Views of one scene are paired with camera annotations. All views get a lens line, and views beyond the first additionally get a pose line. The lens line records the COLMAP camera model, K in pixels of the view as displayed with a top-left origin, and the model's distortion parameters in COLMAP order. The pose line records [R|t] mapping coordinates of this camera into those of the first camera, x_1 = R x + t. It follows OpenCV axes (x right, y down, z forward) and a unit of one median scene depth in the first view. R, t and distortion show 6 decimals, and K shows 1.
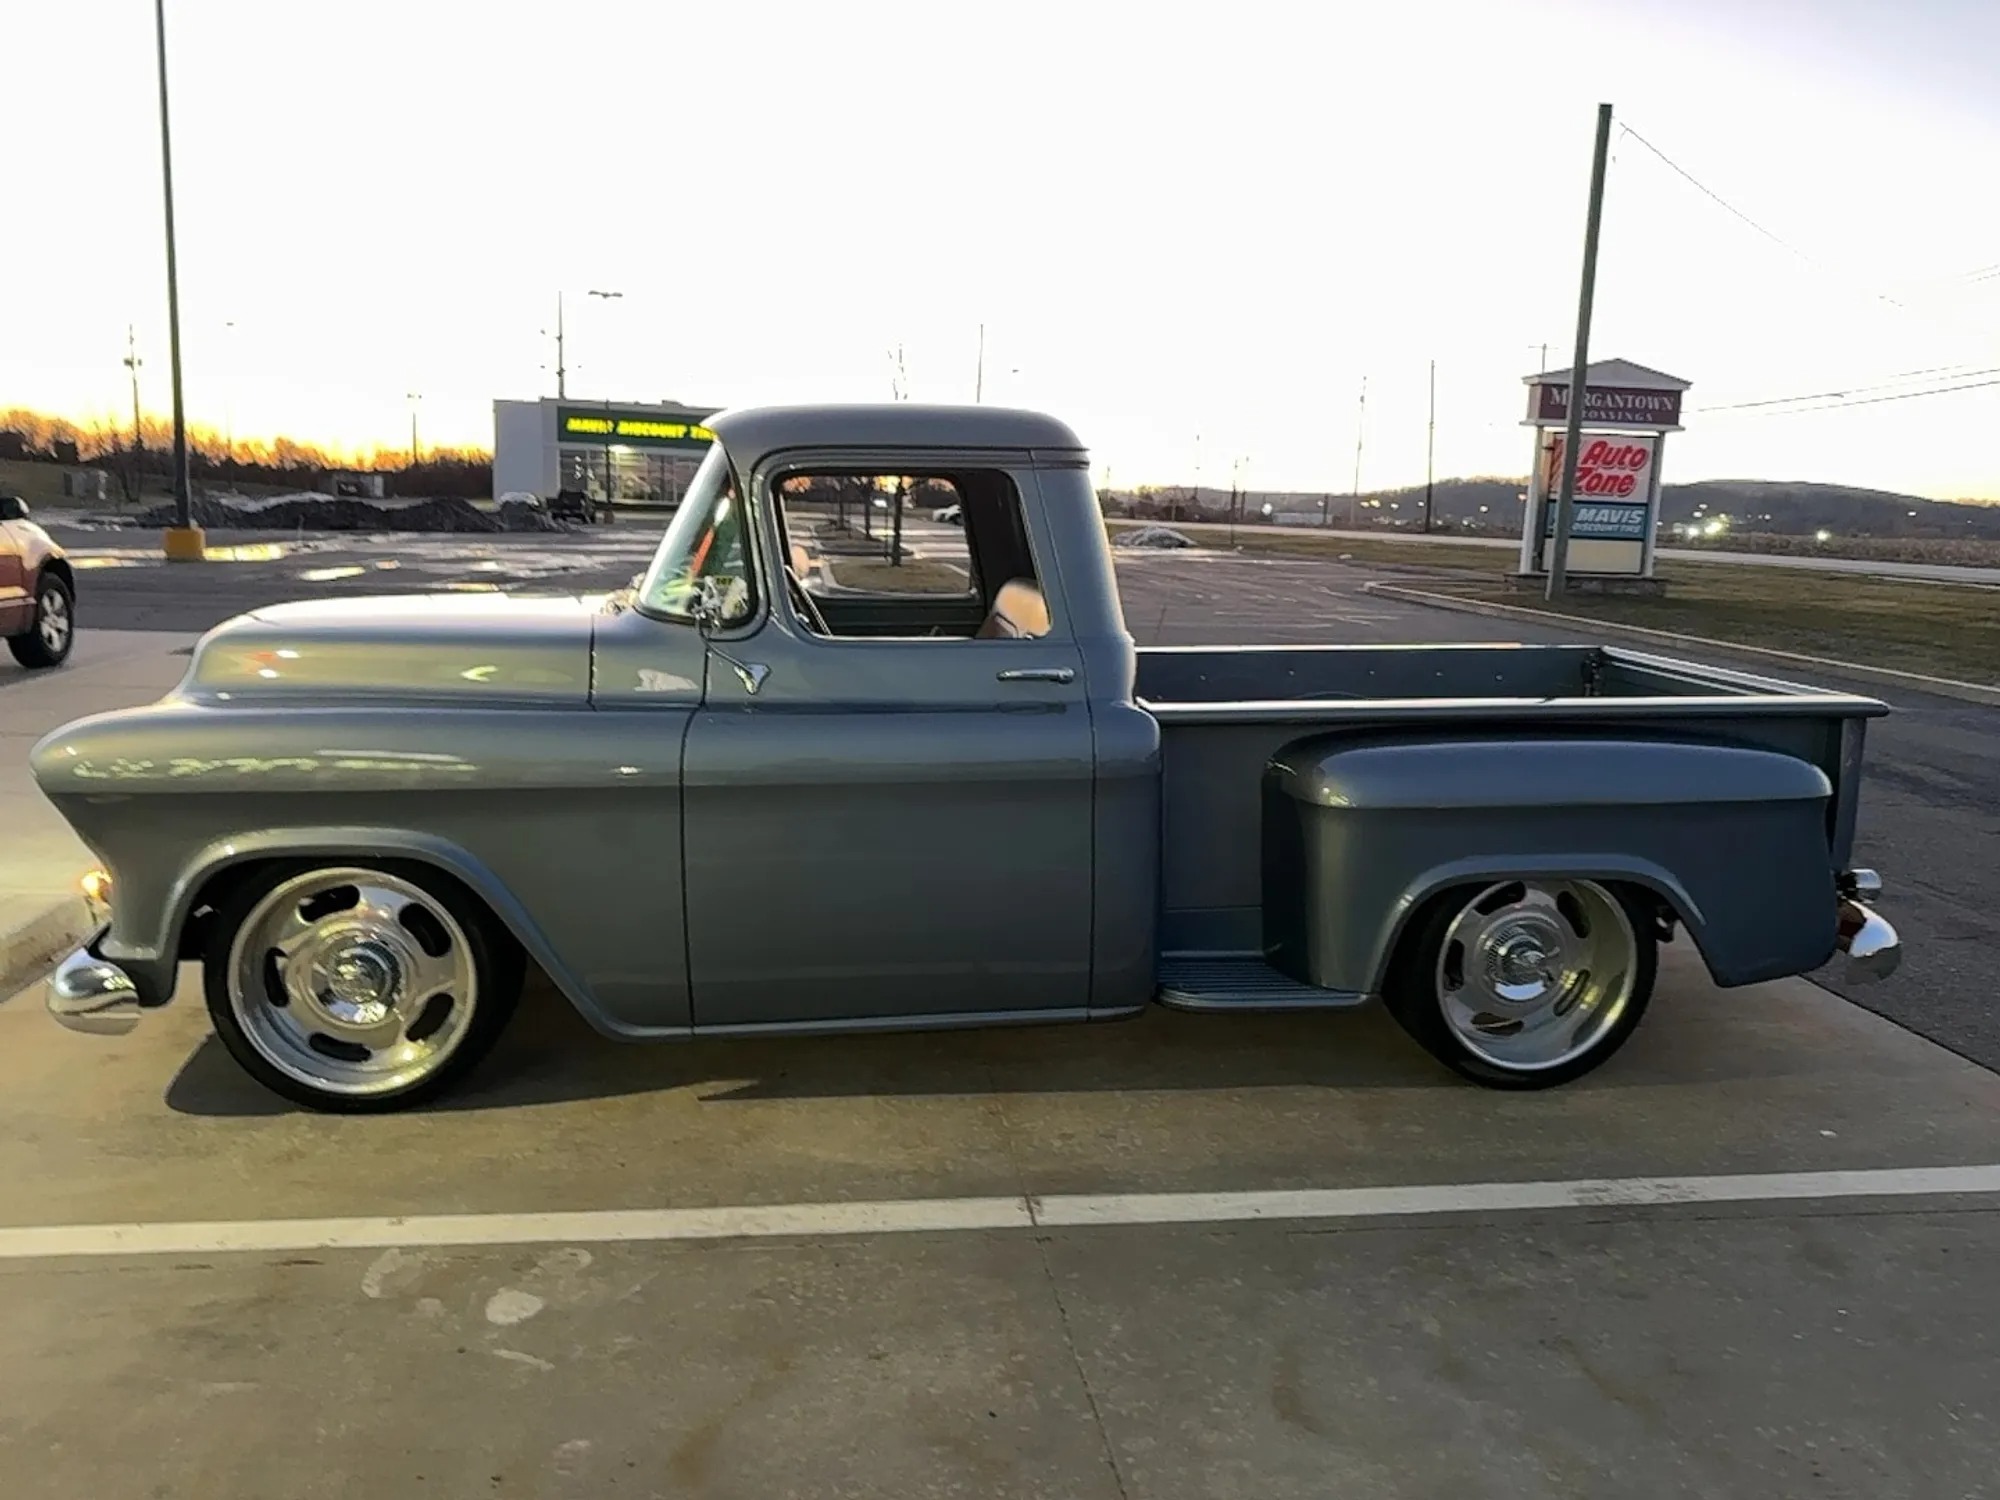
lens RADIAL K [[1394.1, 0, 1018.0], [0, 1394.1, 736.2], [0, 0, 1]] dist [0.023220, -0.022518]
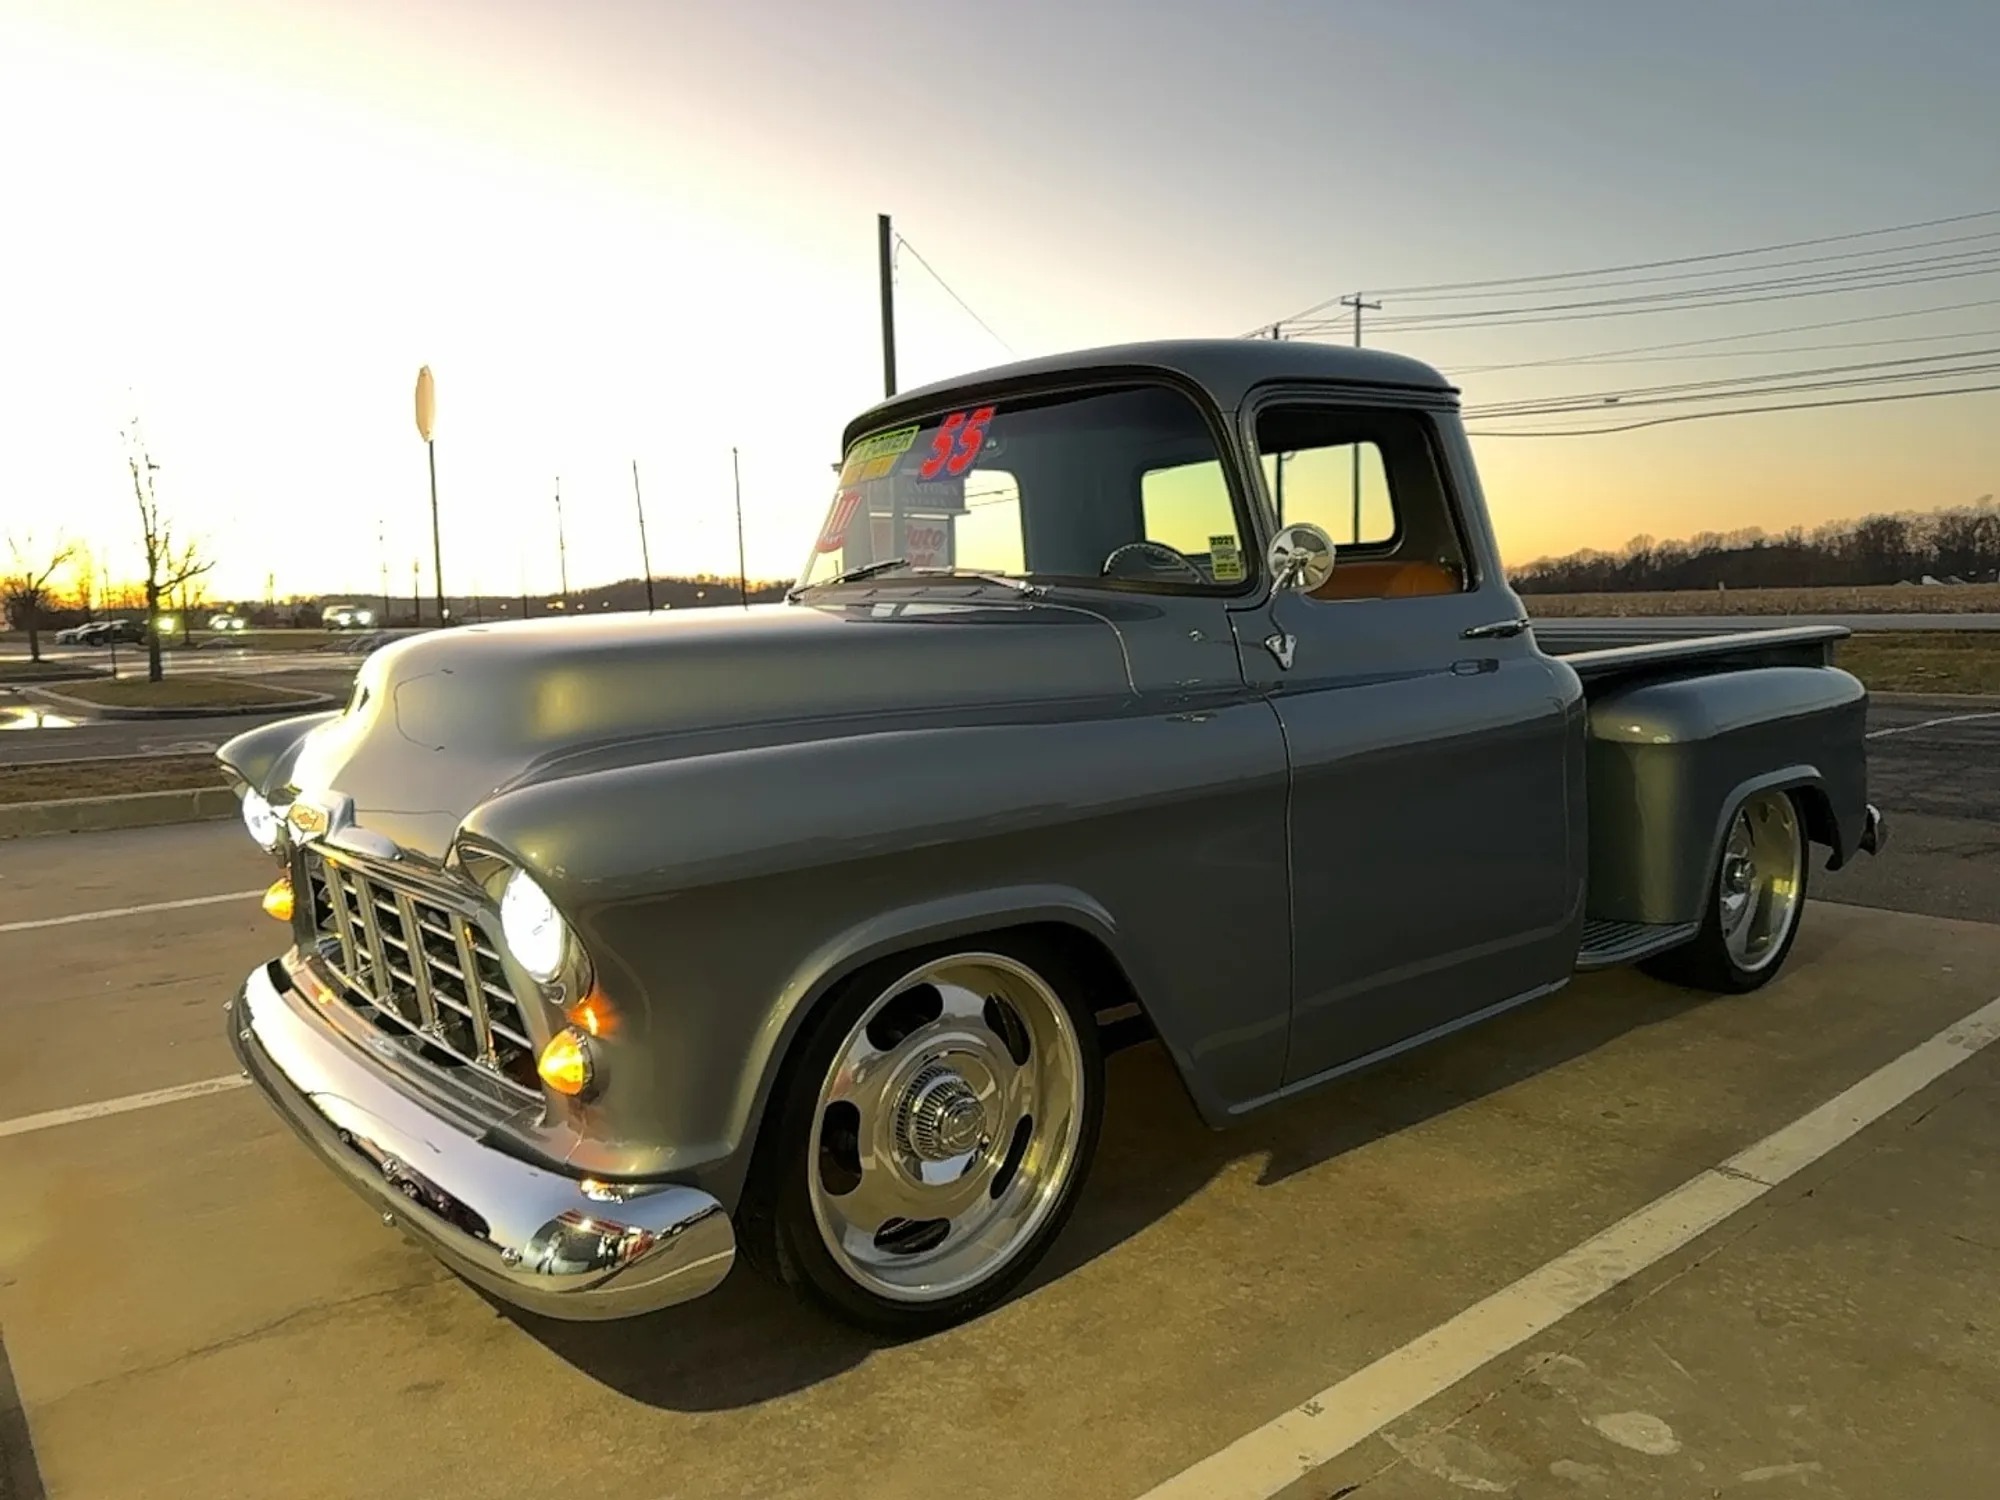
lens RADIAL K [[1394.1, 0, 1020.7], [0, 1394.1, 763.7], [0, 0, 1]] dist [0.023220, -0.022518]
pose [[0.839325, -0.101204, 0.534126, -0.779776], [0.129705, 0.991424, -0.015968, 0.020439], [-0.527930, 0.082681, 0.845254, 0.403564]]
